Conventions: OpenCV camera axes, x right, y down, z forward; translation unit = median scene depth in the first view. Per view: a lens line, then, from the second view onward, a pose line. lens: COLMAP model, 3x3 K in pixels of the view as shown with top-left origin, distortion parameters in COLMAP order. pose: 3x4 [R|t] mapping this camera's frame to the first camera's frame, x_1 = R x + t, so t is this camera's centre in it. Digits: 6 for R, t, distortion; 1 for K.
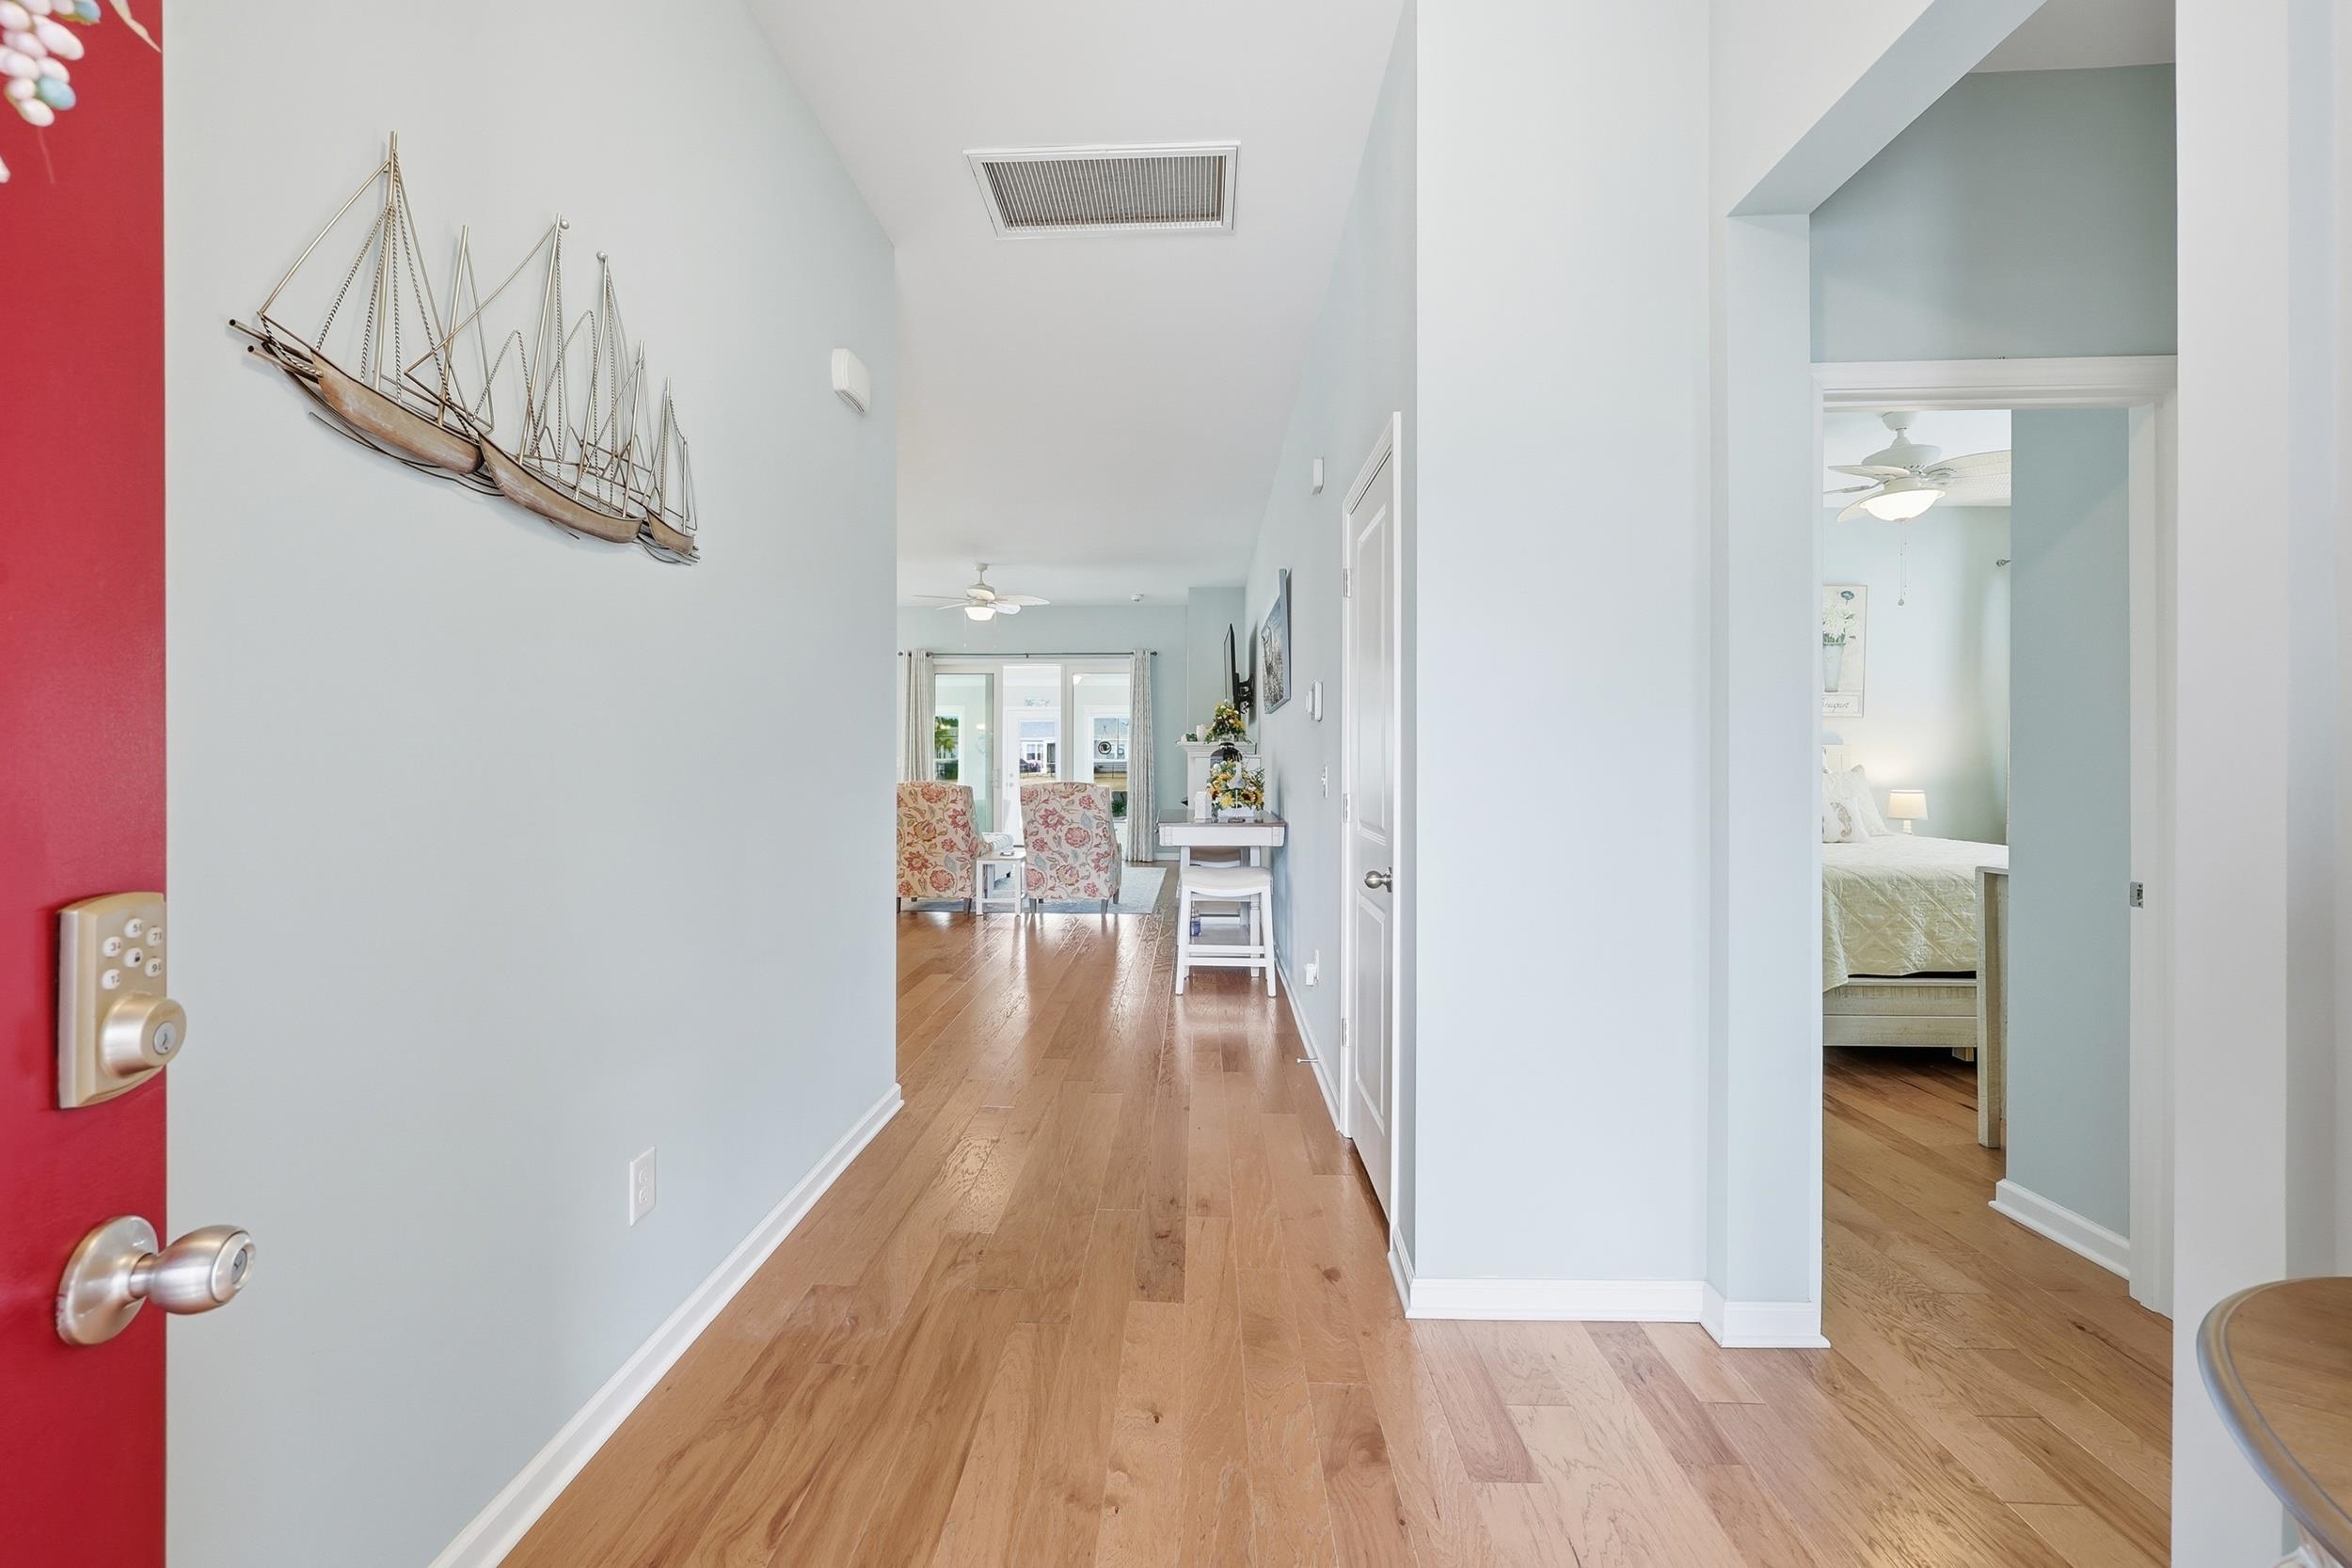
lens RADIAL K [[964.5, 0, 1175.2], [0, 964.5, 776.4], [0, 0, 1]] dist [0.002315, 0.000092]
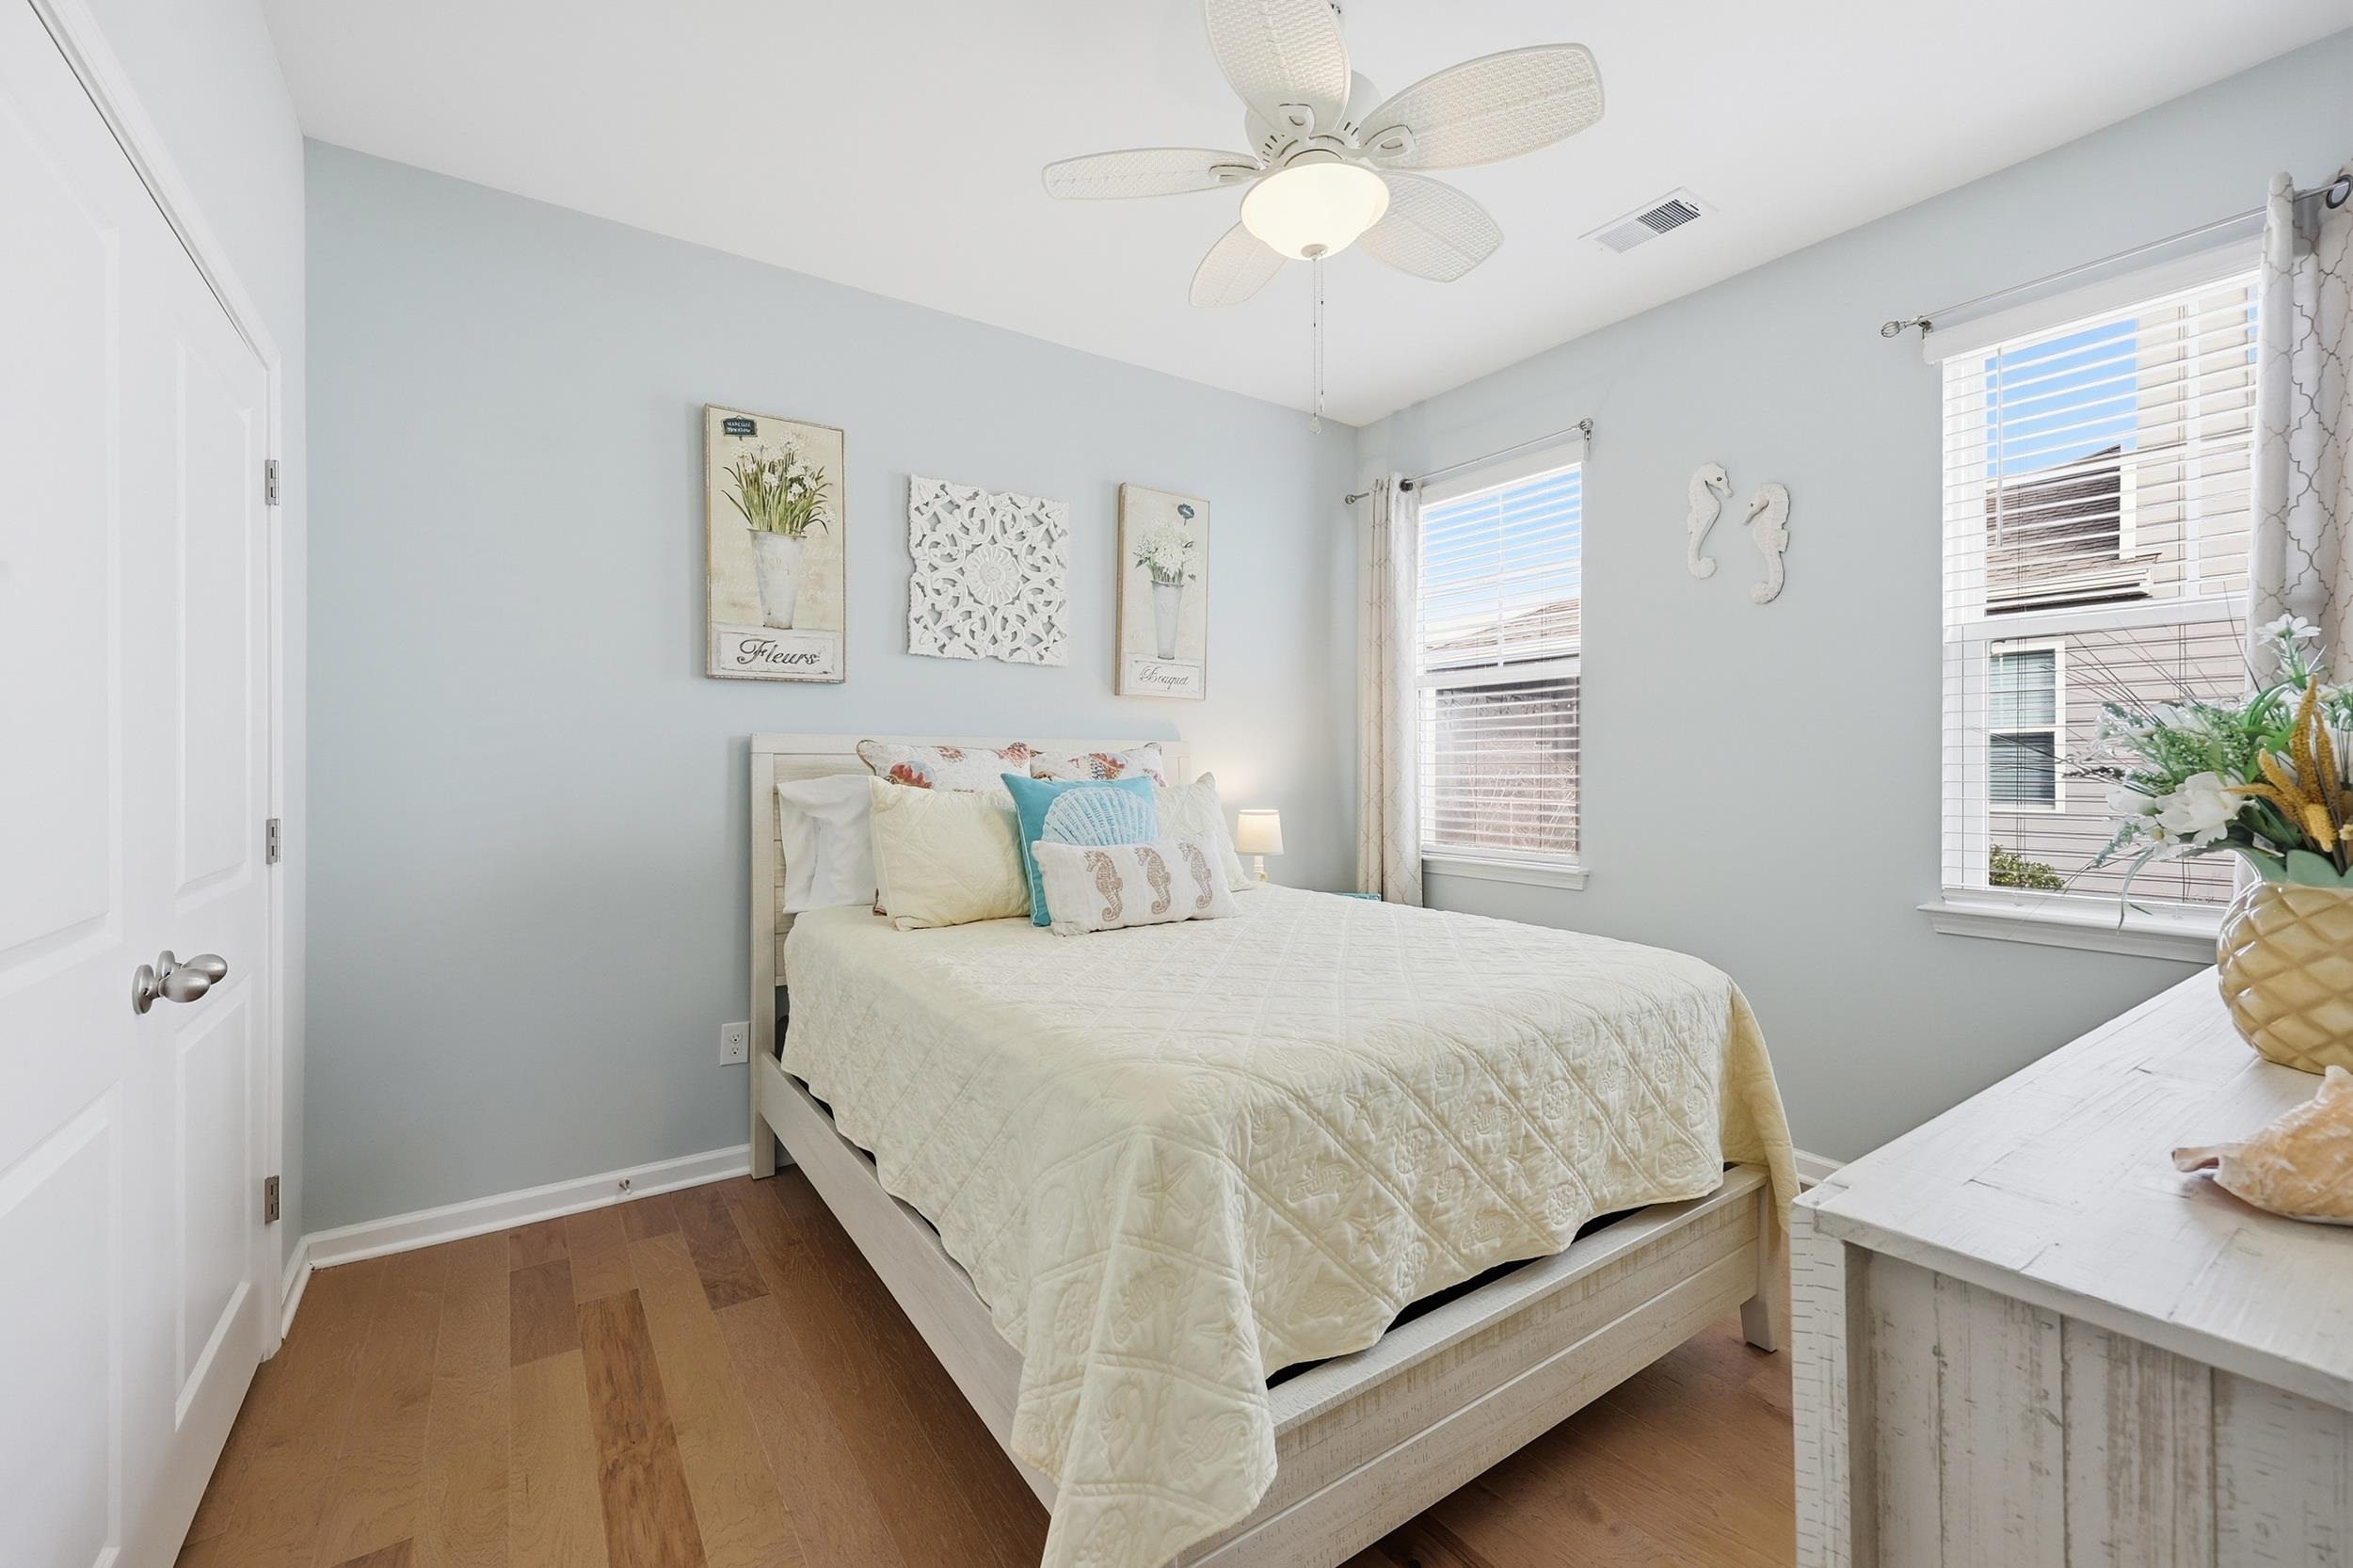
lens RADIAL K [[965.0, 0, 1175.0], [0, 965.0, 777.6], [0, 0, 1]] dist [0.002315, 0.000092]
pose [[0.804134, -0.000960, 0.594447, 0.468297], [0.003284, 0.999991, -0.002828, -0.009700], [-0.594439, 0.004226, 0.804130, 0.743571]]
